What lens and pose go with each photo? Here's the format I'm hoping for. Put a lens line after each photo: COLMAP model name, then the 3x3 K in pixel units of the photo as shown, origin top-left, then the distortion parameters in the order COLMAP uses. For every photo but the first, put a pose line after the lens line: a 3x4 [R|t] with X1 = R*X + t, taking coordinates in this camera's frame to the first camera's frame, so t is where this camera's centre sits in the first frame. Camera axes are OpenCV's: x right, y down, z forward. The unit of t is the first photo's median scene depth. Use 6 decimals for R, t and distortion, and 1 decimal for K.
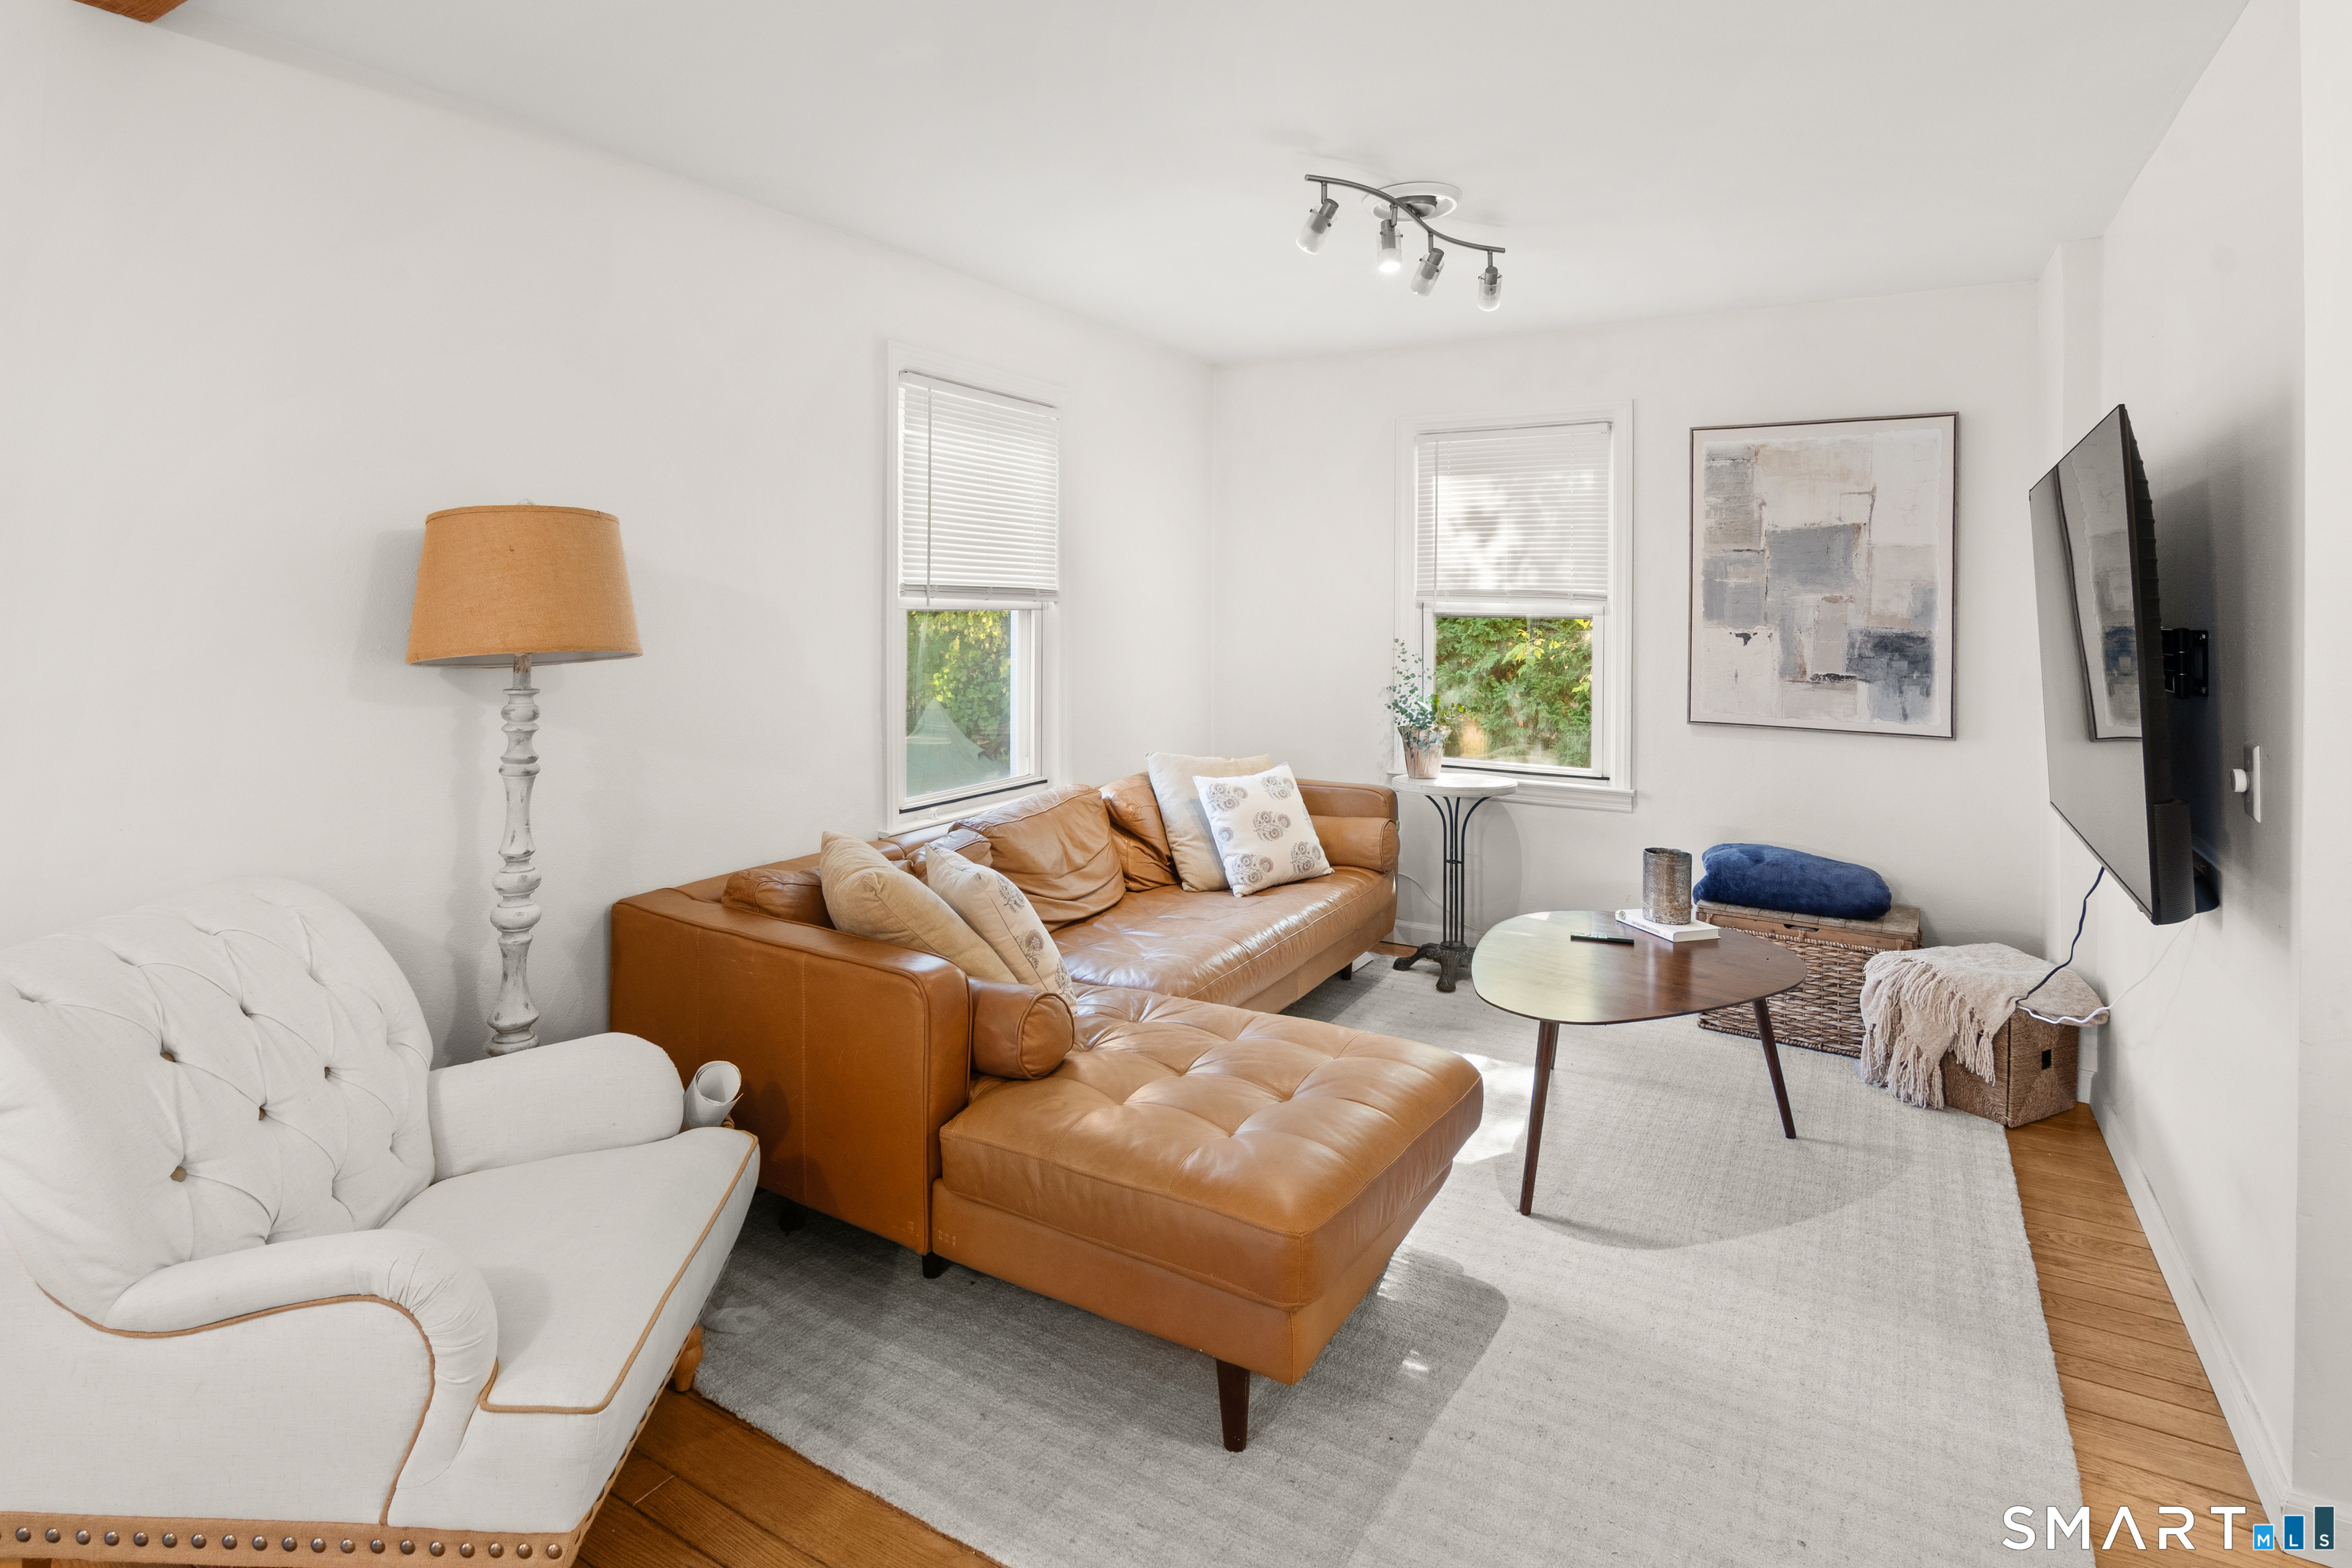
lens RADIAL K [[1203.2, 0, 1165.0], [0, 1203.2, 595.0], [0, 0, 1]] dist [-0.002458, -0.000818]
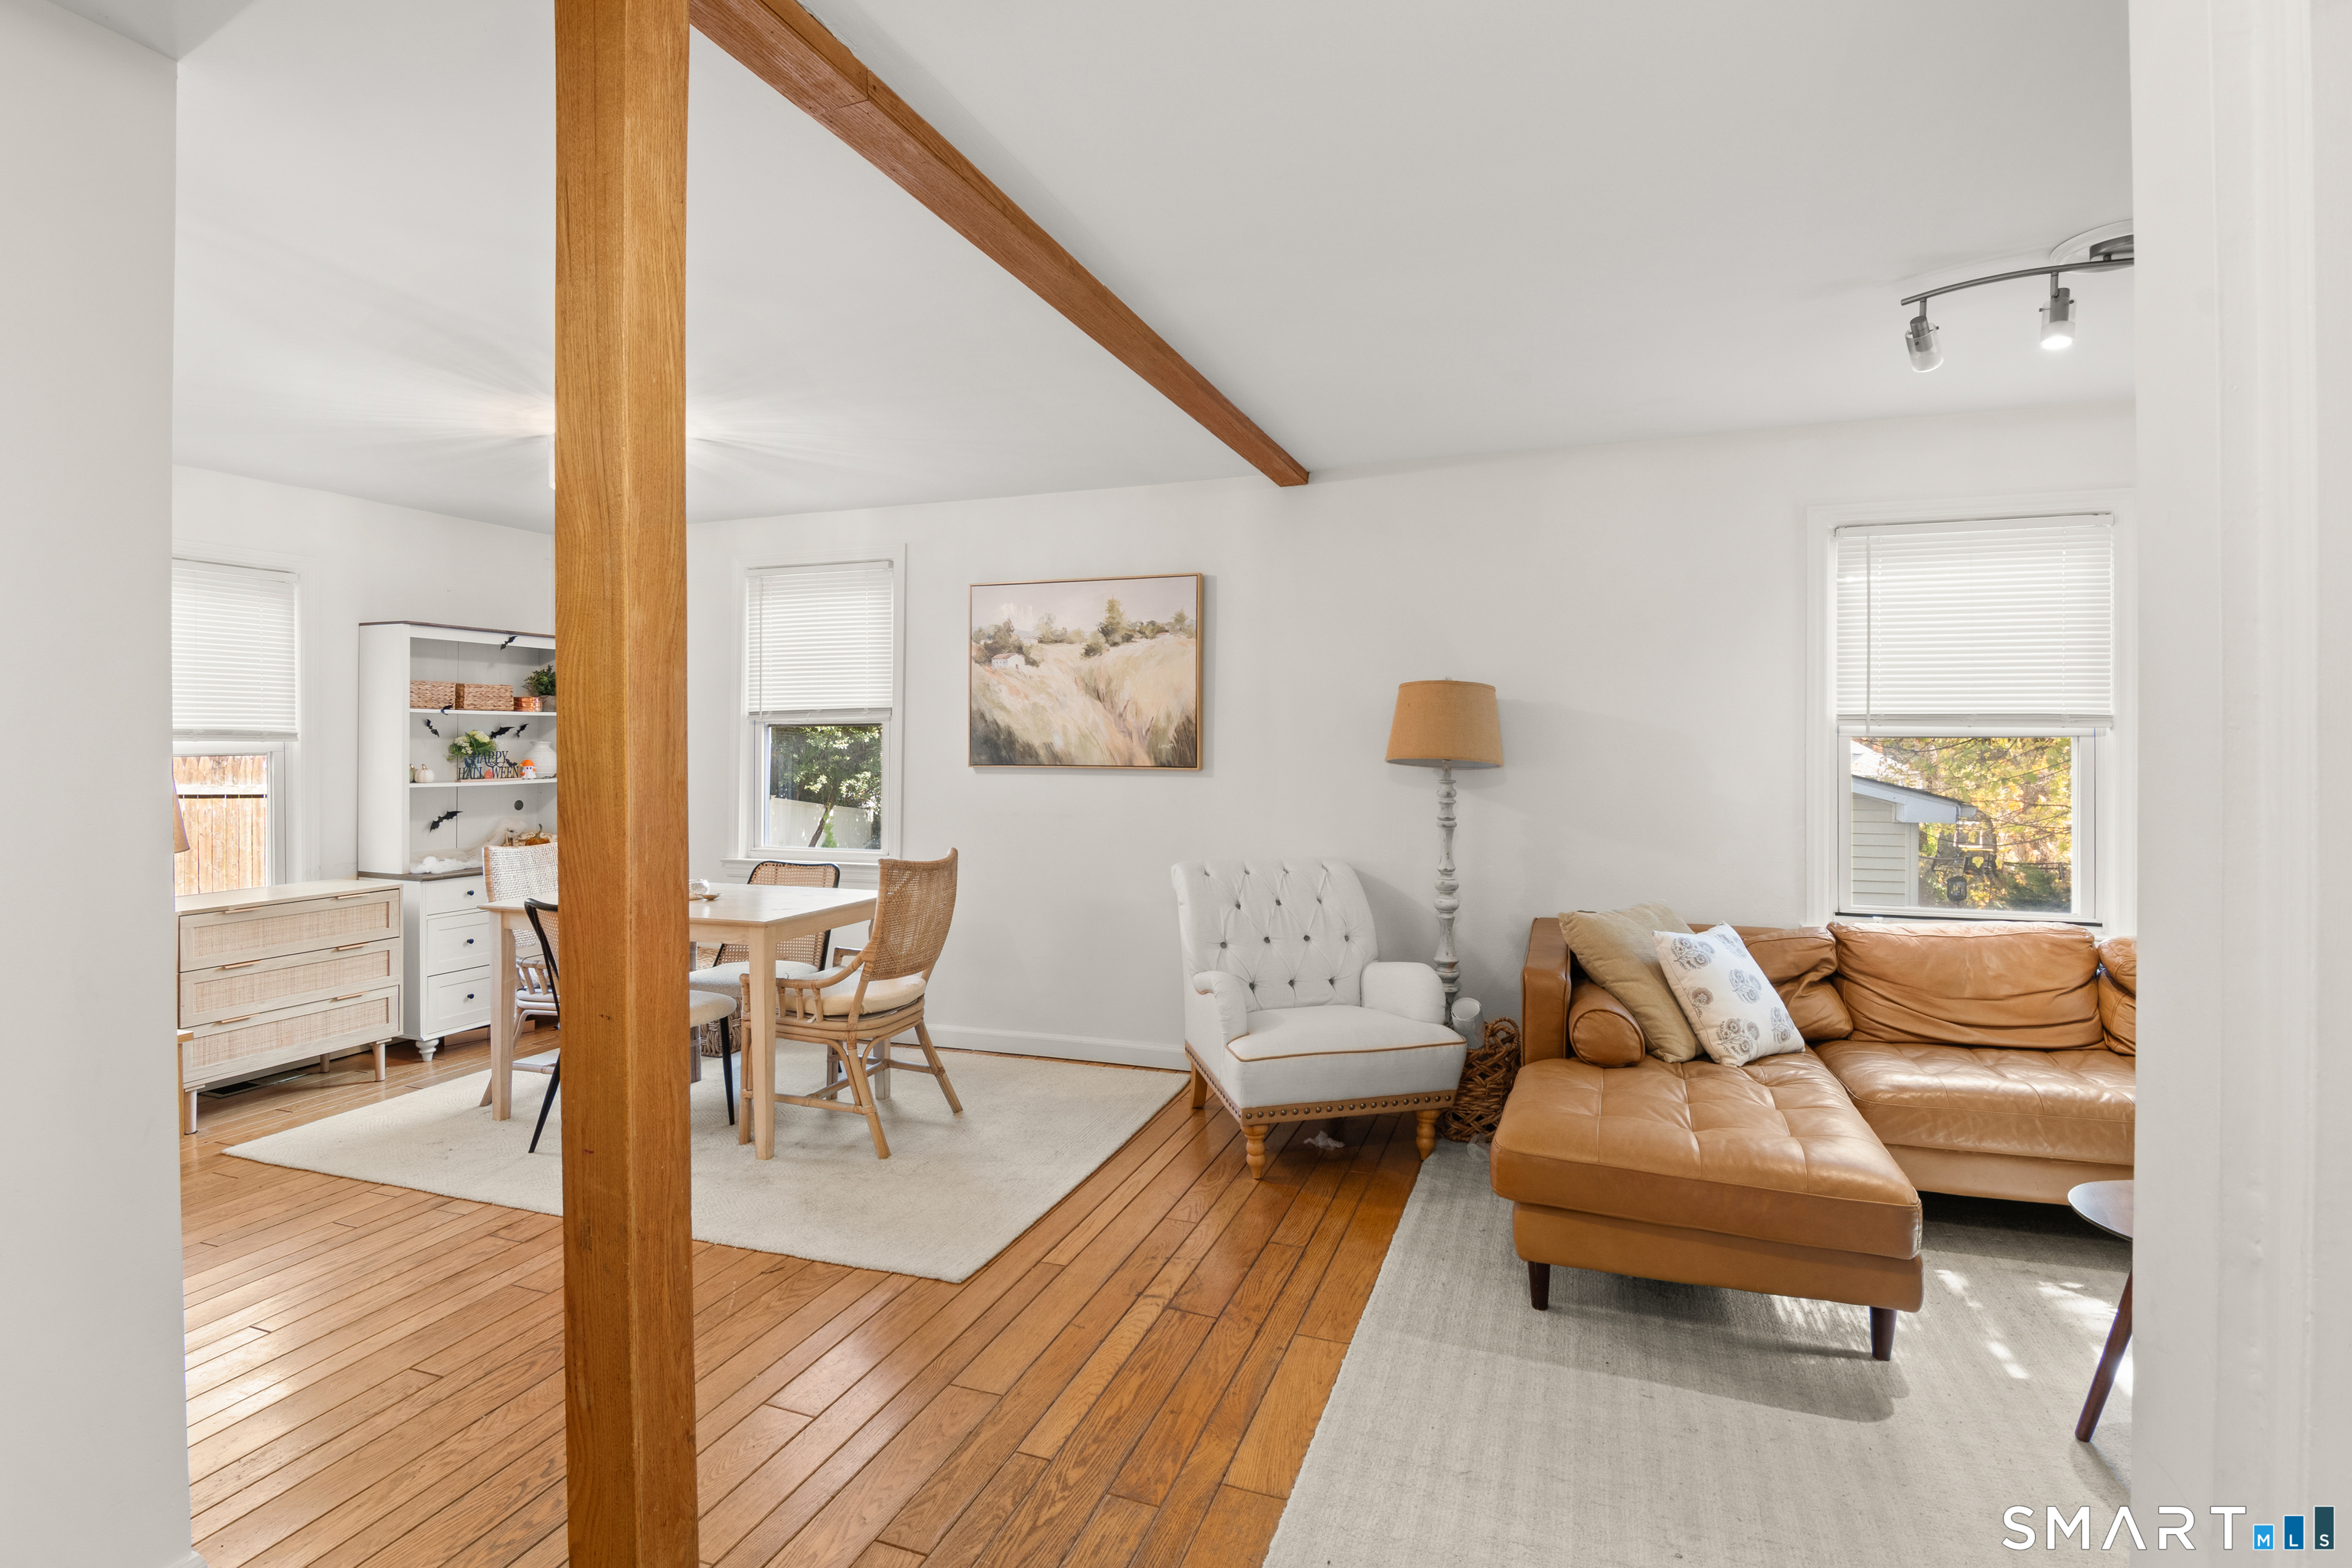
lens RADIAL K [[1157.7, 0, 1168.4], [0, 1157.7, 731.9], [0, 0, 1]] dist [-0.001456, -0.000568]
pose [[0.198983, -0.011888, -0.979931, 0.677965], [0.010625, 0.999894, -0.009973, 0.011453], [0.979945, -0.008427, 0.199089, 0.145357]]
